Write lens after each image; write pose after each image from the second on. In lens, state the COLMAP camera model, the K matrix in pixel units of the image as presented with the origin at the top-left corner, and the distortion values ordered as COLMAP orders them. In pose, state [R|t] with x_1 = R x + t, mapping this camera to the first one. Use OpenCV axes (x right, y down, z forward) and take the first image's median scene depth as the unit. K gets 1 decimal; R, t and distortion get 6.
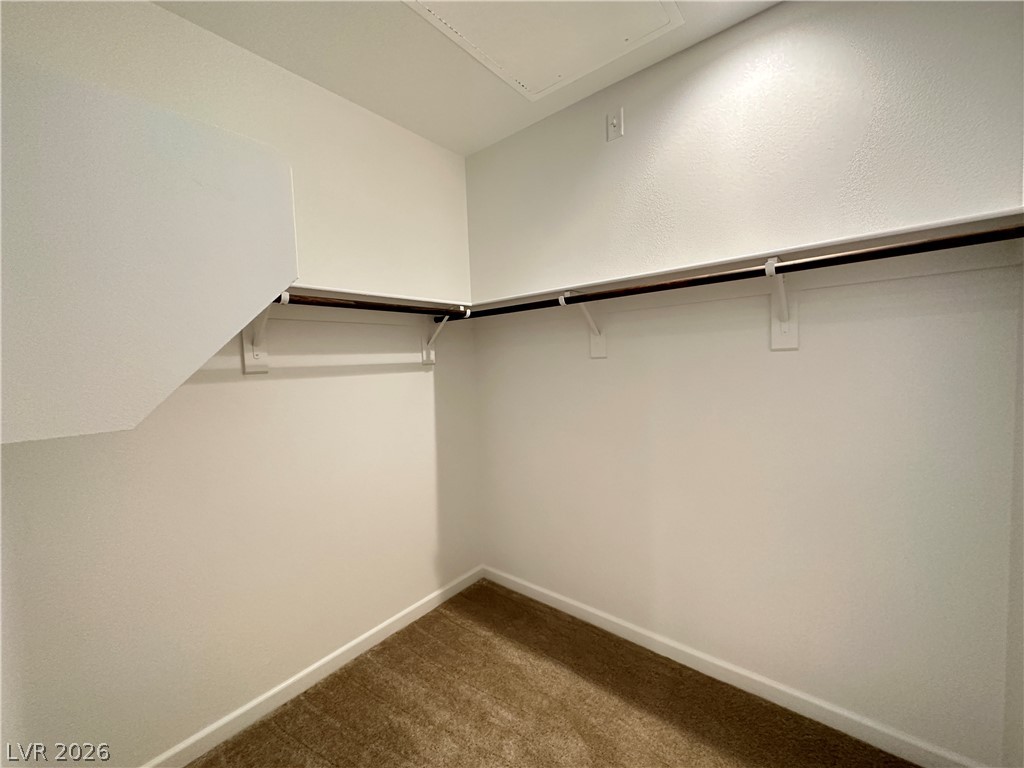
lens RADIAL K [[414.4, 0, 512.0], [0, 414.4, 384.0], [0, 0, 1]] dist [-0.000250, -0.000273]
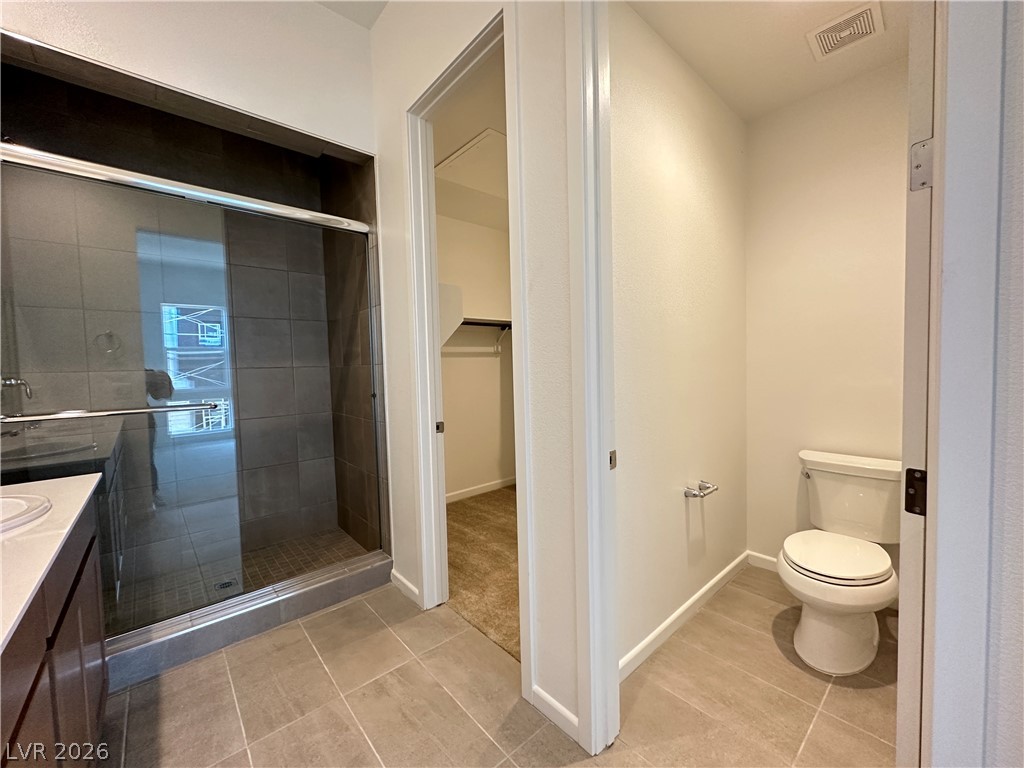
lens RADIAL K [[414.4, 0, 512.0], [0, 414.4, 384.0], [0, 0, 1]] dist [-0.000250, -0.000273]
pose [[0.987100, 0.014794, -0.159422, 0.155173], [-0.018726, 0.999556, -0.023187, 0.129457], [0.159008, 0.025874, 0.986938, -0.788356]]
